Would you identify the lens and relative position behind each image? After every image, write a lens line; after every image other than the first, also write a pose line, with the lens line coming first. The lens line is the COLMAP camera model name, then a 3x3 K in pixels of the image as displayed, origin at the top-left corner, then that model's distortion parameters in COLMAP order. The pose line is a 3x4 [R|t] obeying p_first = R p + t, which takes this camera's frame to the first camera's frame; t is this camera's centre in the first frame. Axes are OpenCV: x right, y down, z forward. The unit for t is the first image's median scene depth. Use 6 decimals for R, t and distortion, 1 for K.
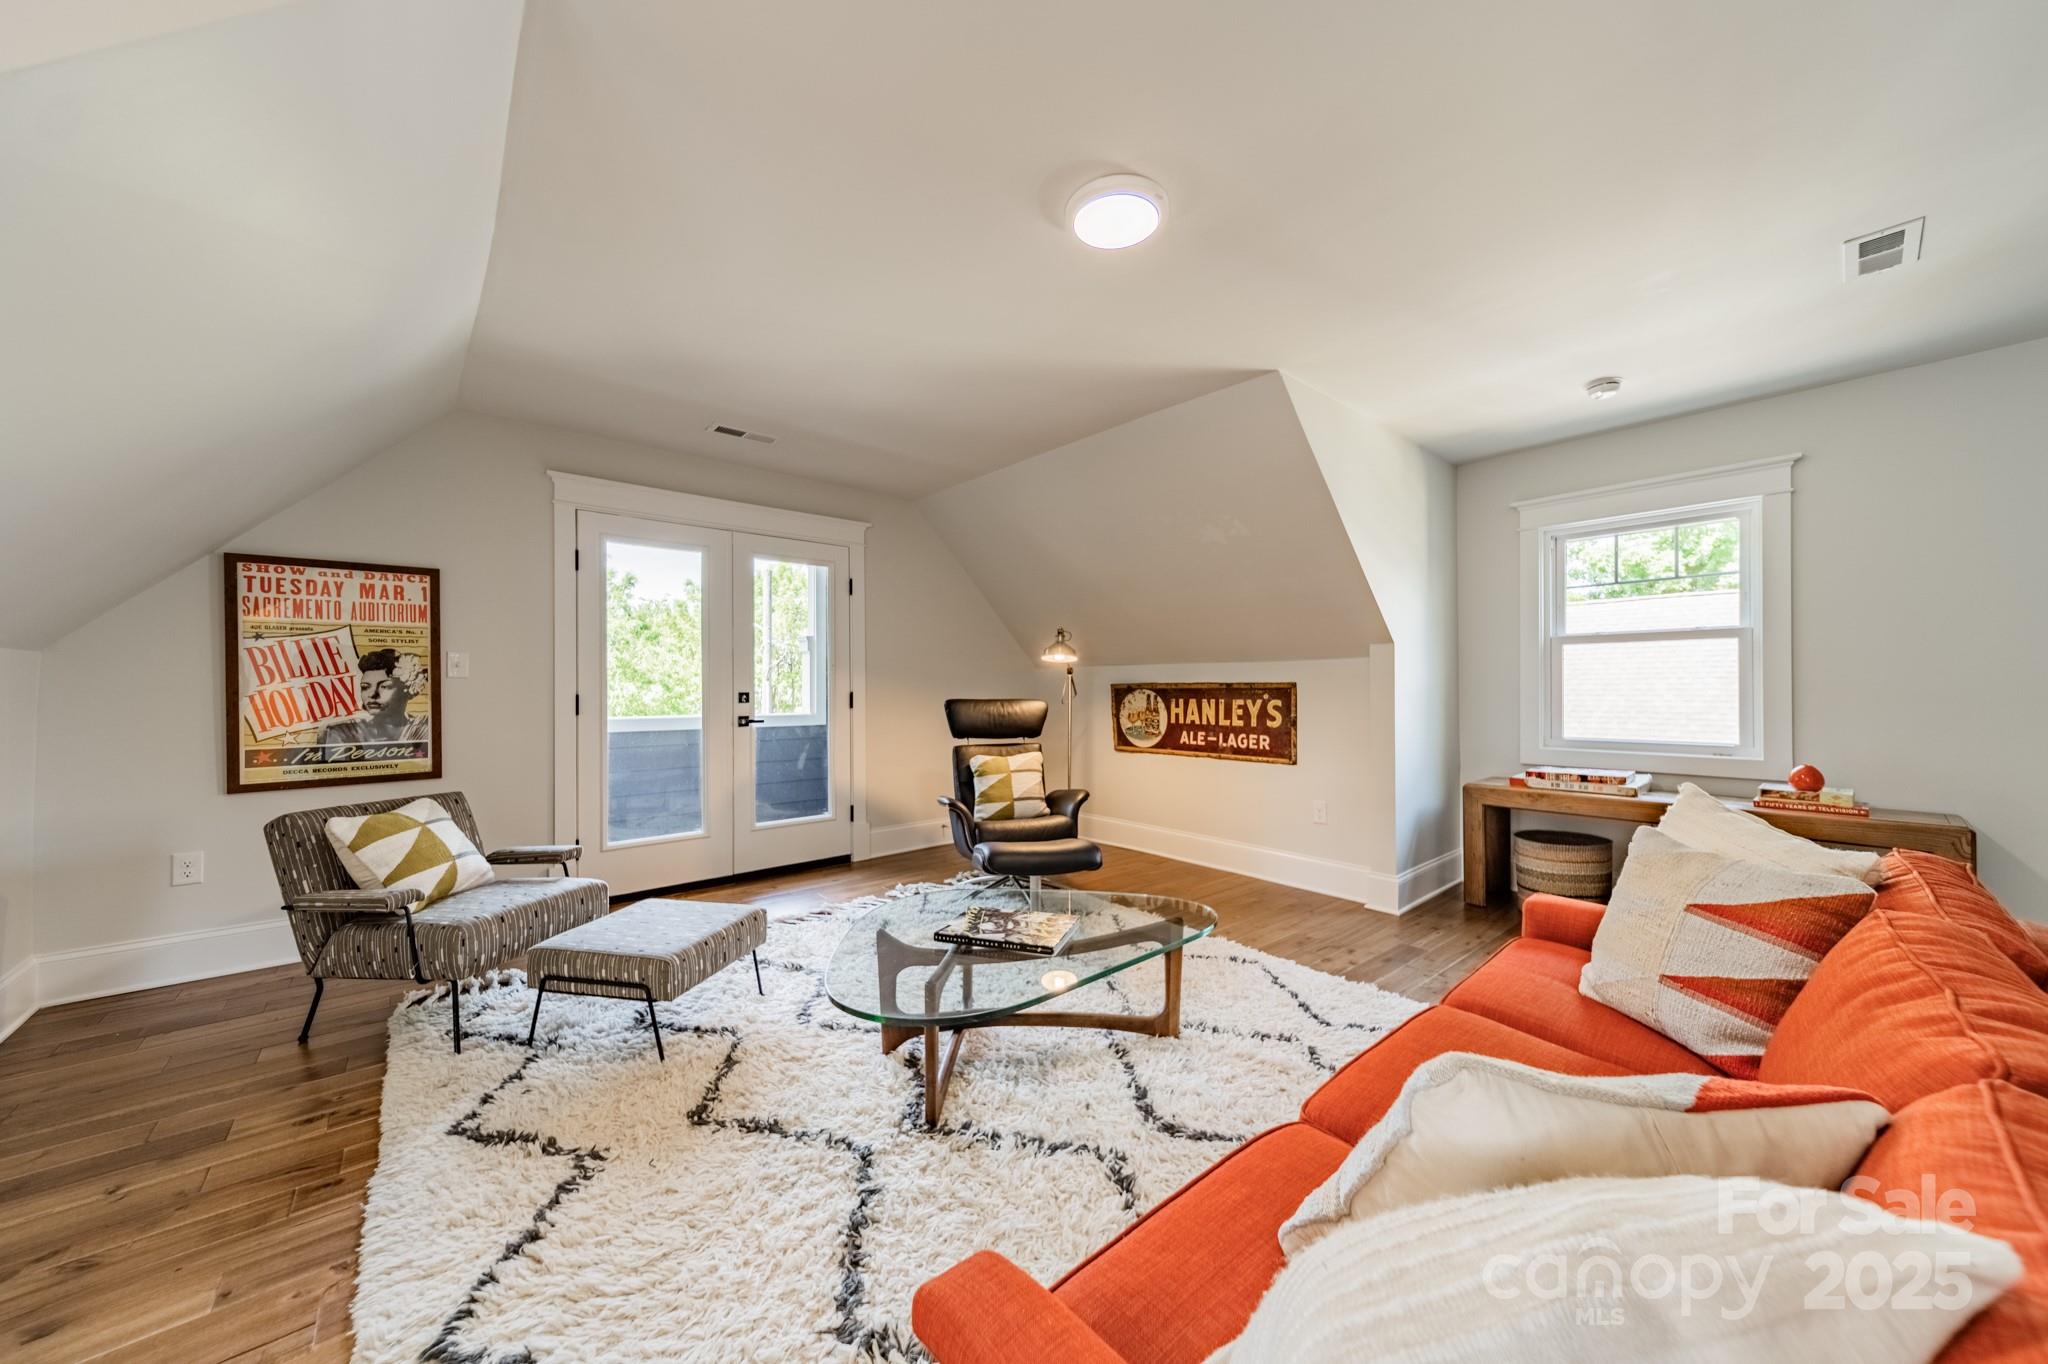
lens RADIAL K [[713.5, 0, 1017.4], [0, 713.5, 682.5], [0, 0, 1]] dist [0.007268, -0.000588]
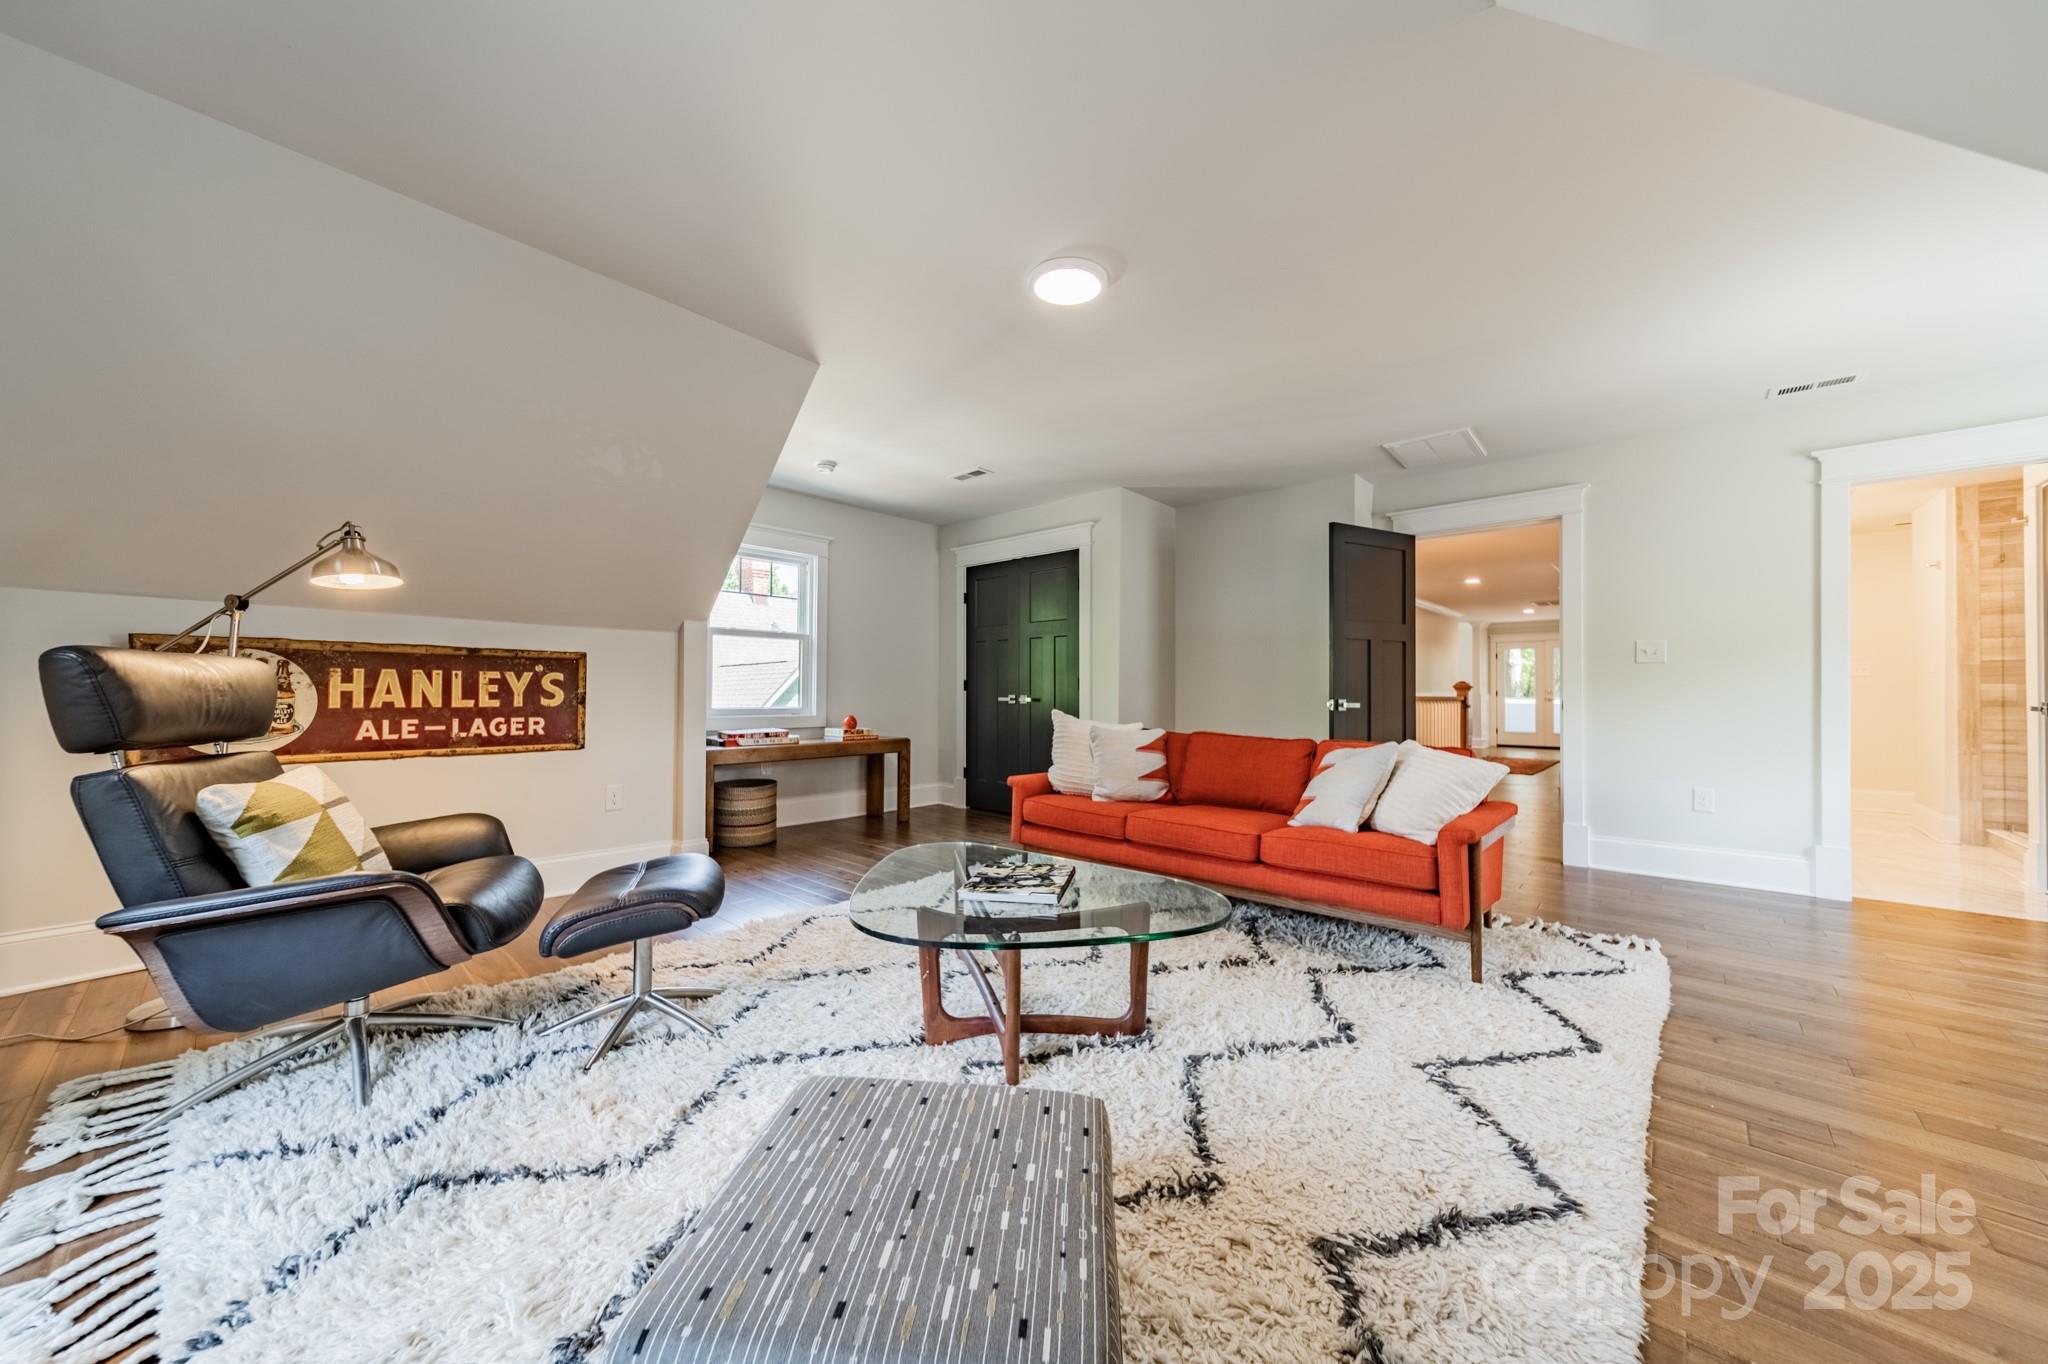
lens RADIAL K [[713.5, 0, 1031.3], [0, 713.5, 681.5], [0, 0, 1]] dist [0.007268, -0.000588]
pose [[-0.117119, 0.011465, 0.993052, -0.492904], [-0.023864, 0.999612, -0.014355, 0.031551], [-0.992831, -0.025379, -0.116800, 0.530935]]
